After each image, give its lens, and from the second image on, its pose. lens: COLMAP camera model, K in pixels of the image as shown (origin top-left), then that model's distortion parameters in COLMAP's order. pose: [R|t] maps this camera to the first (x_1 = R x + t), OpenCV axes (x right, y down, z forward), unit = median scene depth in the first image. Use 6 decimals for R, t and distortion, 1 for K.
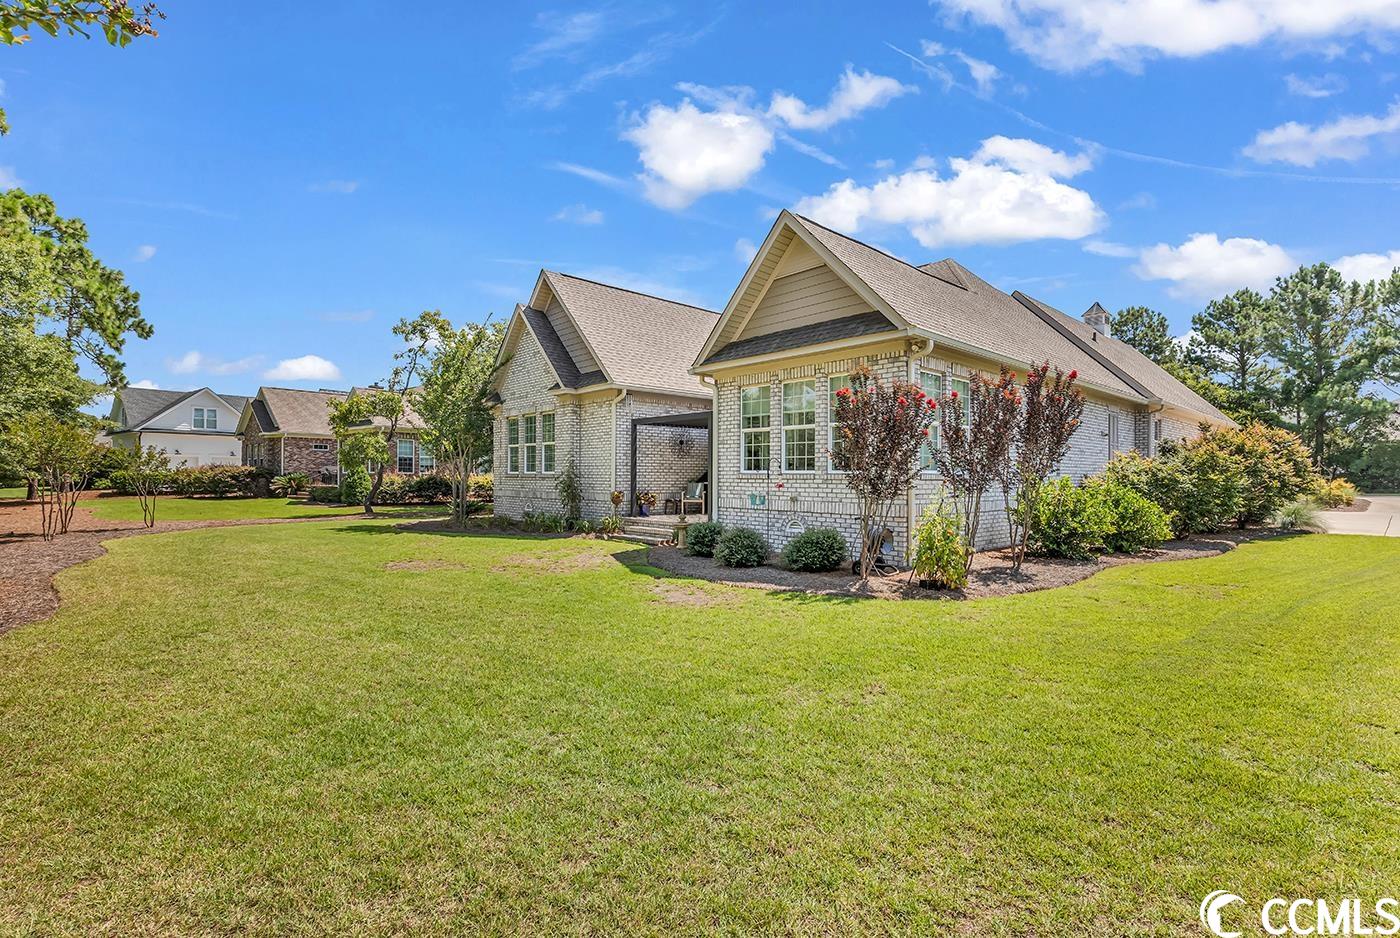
lens RADIAL K [[638.9, 0, 704.5], [0, 638.9, 479.8], [0, 0, 1]] dist [0.006998, 0.000142]
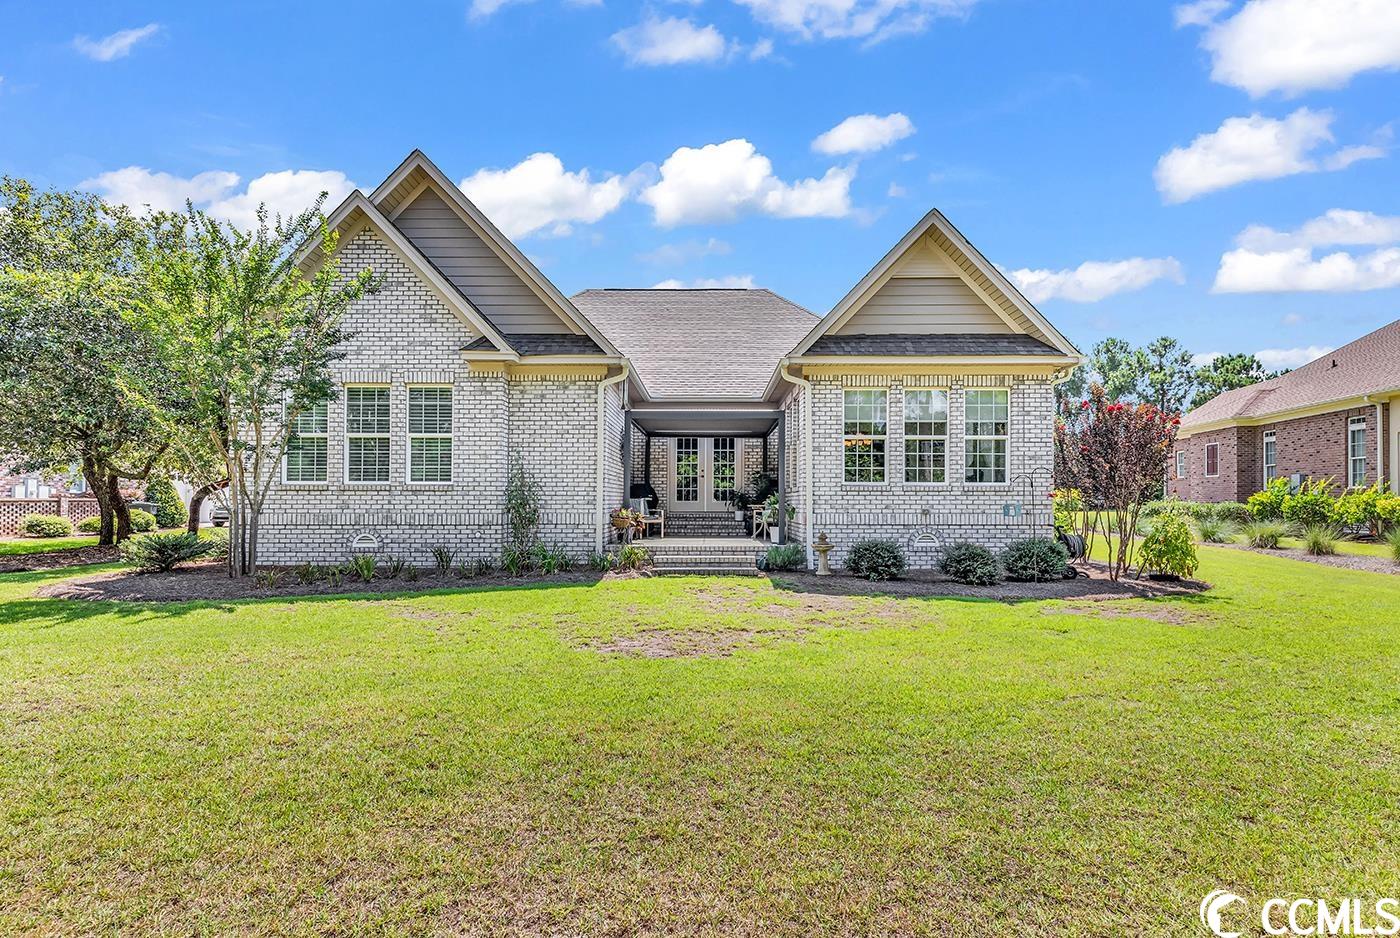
lens RADIAL K [[638.9, 0, 704.5], [0, 638.9, 479.8], [0, 0, 1]] dist [0.006998, 0.000142]
pose [[0.674354, 0.009013, 0.738353, -0.766463], [0.006594, 0.999812, -0.018227, -0.002844], [-0.738379, 0.017161, 0.674168, 0.580288]]
